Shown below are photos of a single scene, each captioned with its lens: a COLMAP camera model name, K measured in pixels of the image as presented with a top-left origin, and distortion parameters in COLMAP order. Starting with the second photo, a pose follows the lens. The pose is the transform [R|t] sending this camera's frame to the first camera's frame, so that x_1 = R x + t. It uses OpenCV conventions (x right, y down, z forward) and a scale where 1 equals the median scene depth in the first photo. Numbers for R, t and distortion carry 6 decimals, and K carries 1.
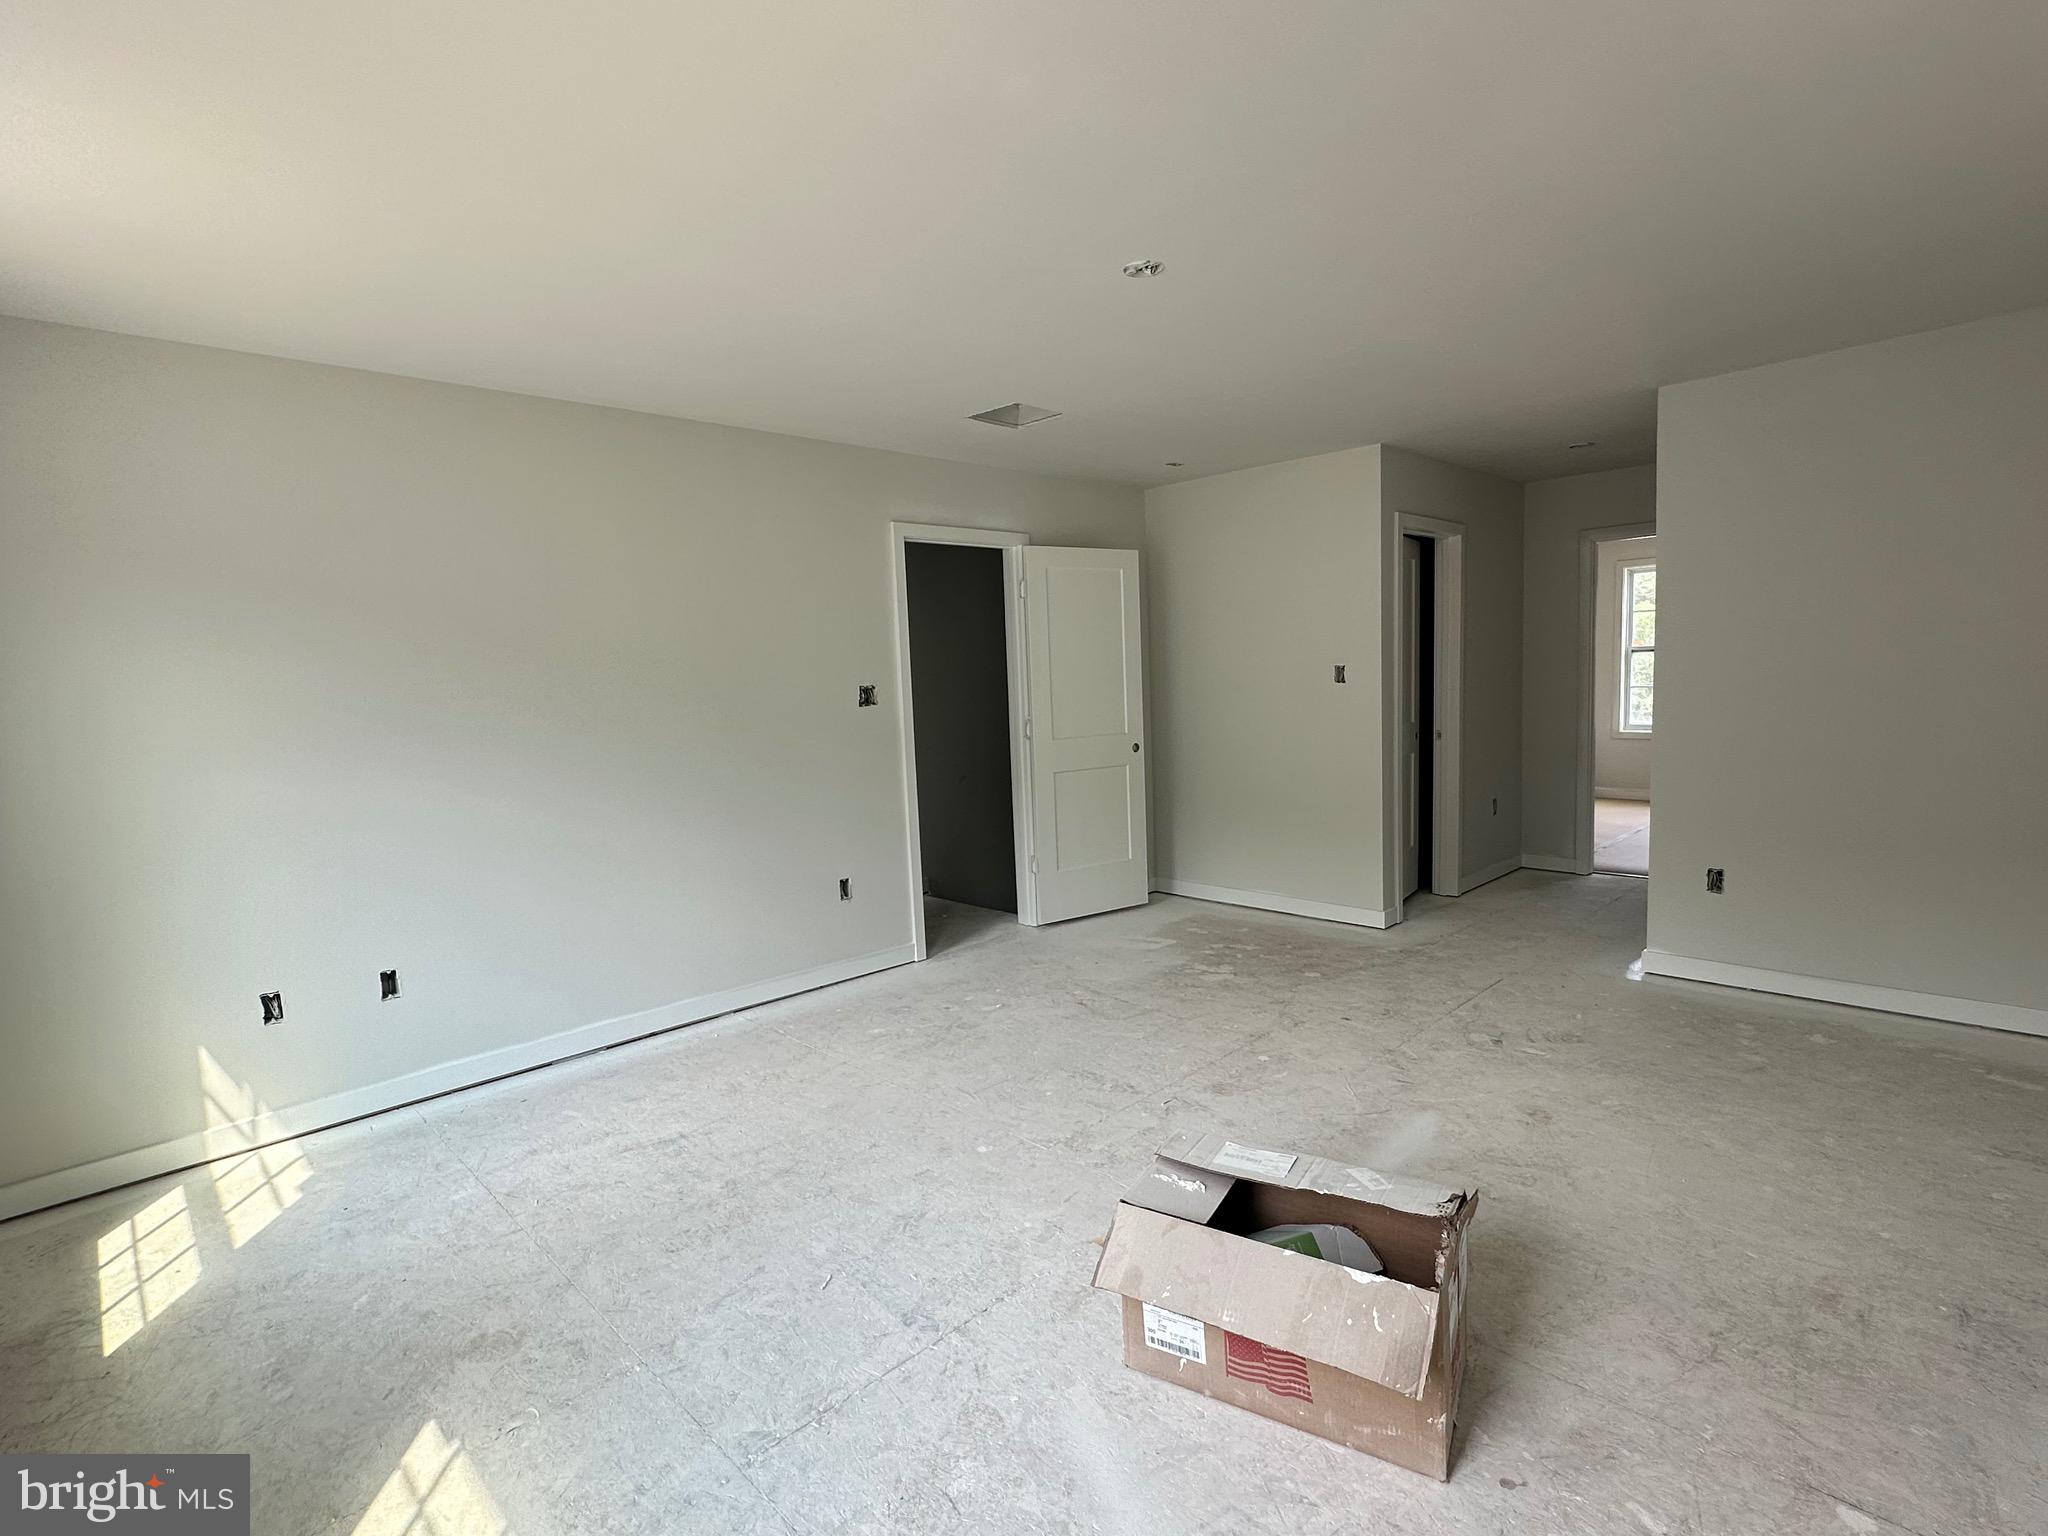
lens RADIAL K [[994.3, 0, 1016.4], [0, 994.3, 771.7], [0, 0, 1]] dist [-0.003784, 0.000602]
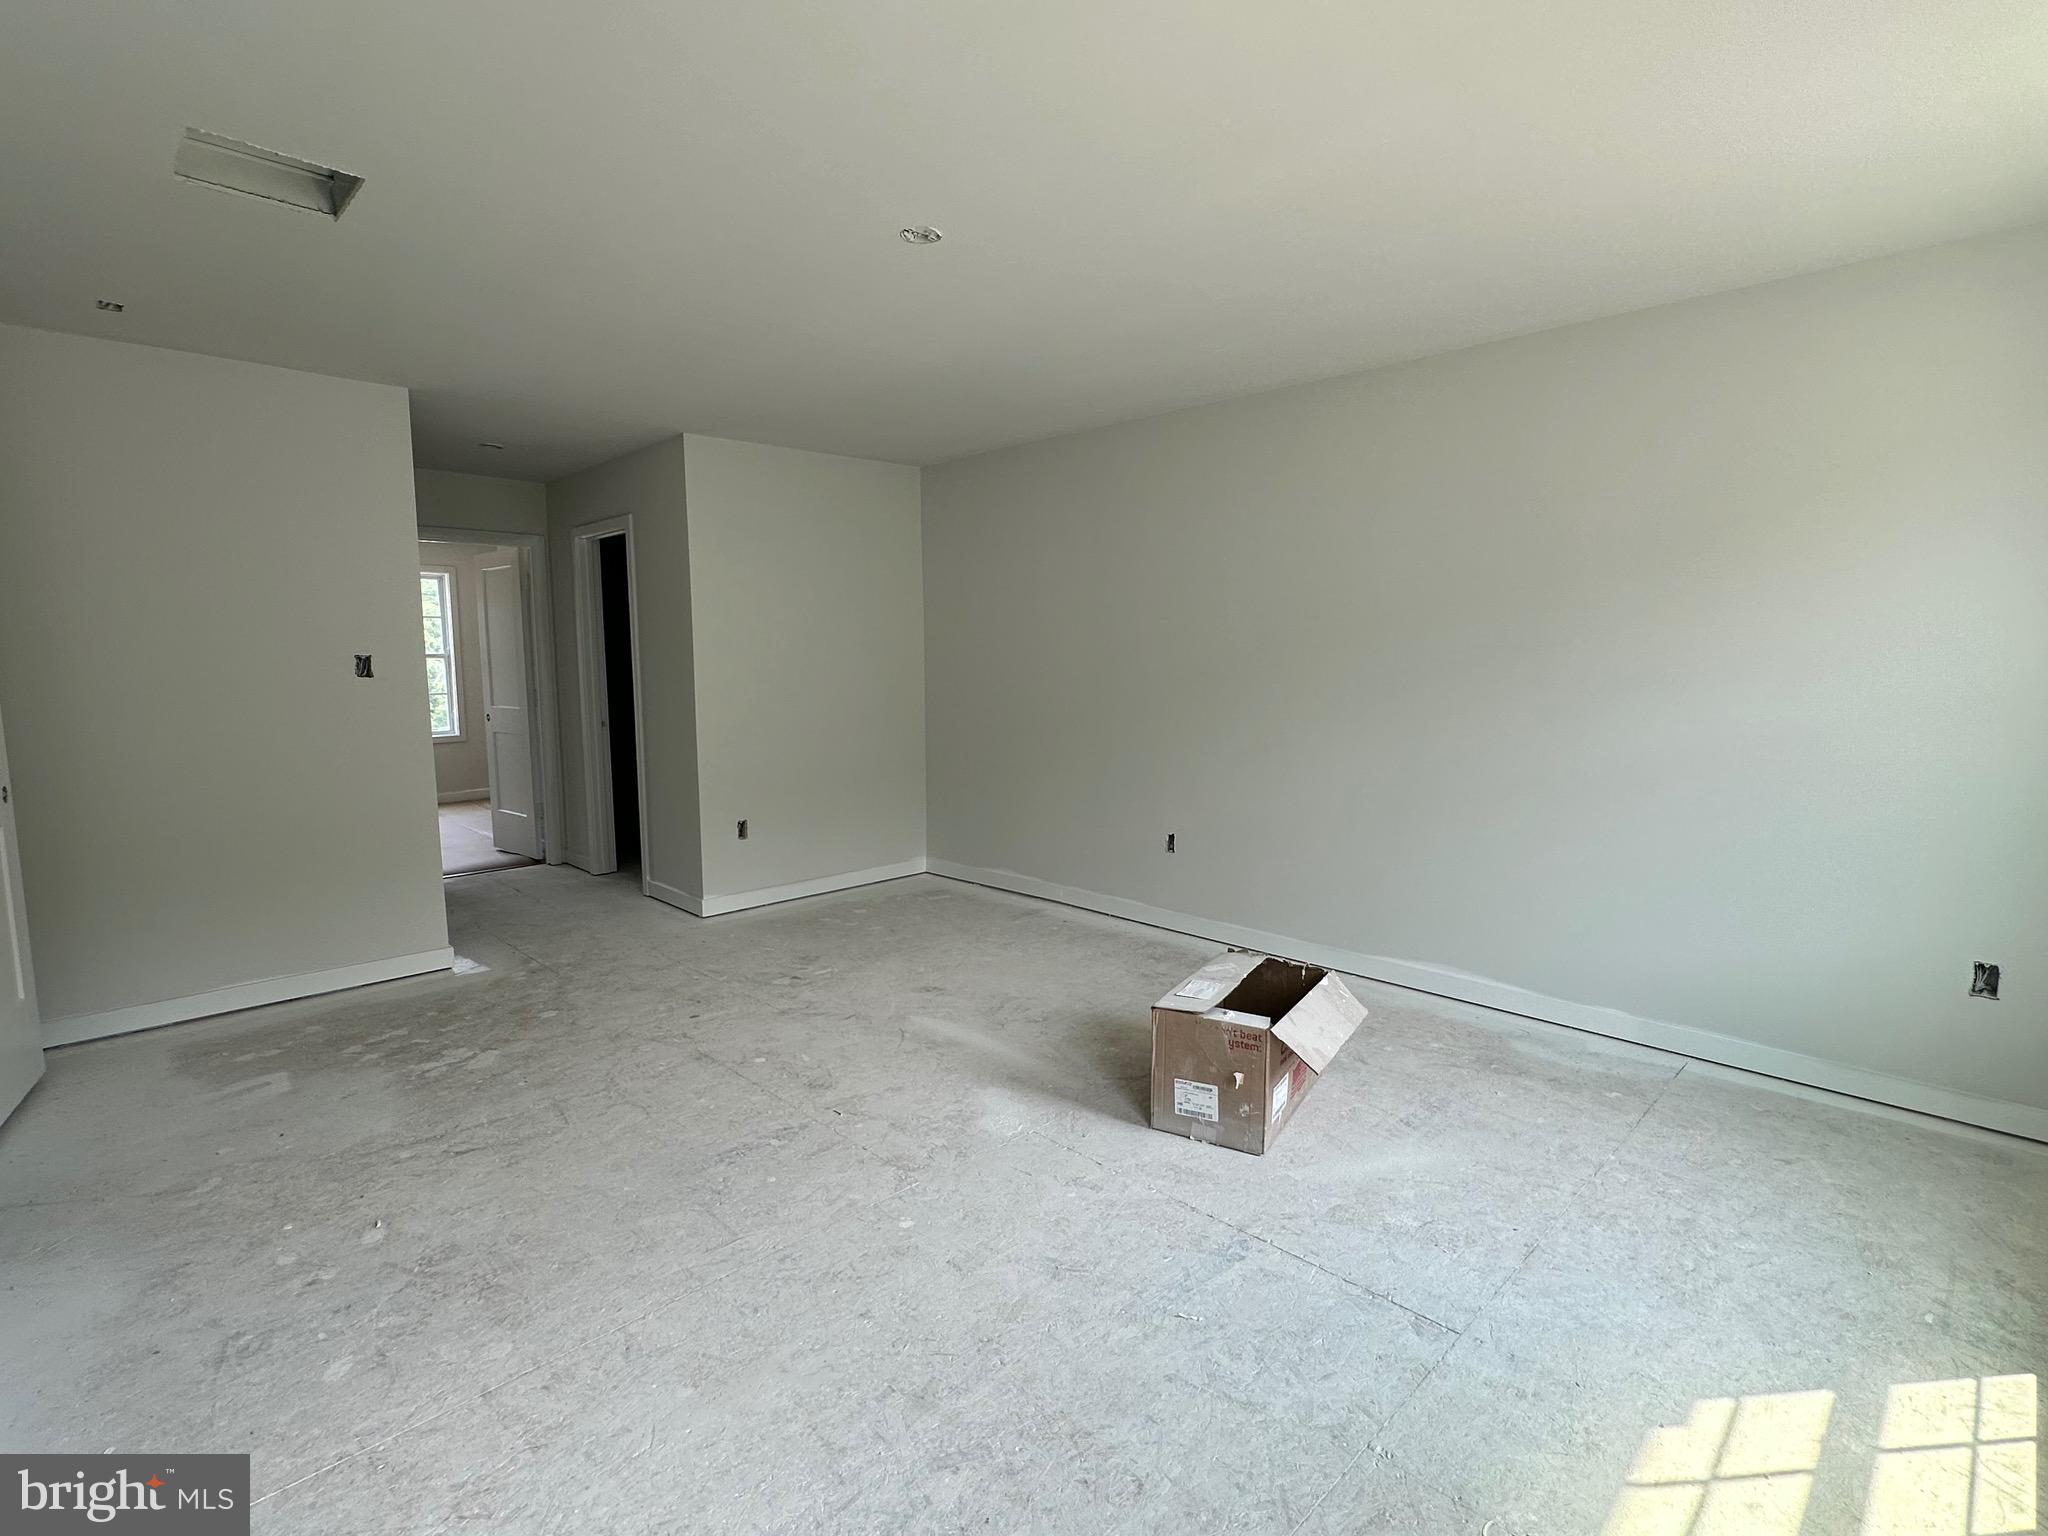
lens RADIAL K [[986.4, 0, 1026.0], [0, 986.4, 731.7], [0, 0, 1]] dist [-0.002551, -0.001054]
pose [[-0.007447, -0.038157, 0.999244, -0.624317], [0.104192, 0.993803, 0.038726, -0.032120], [-0.994529, 0.104401, -0.003425, 0.651426]]
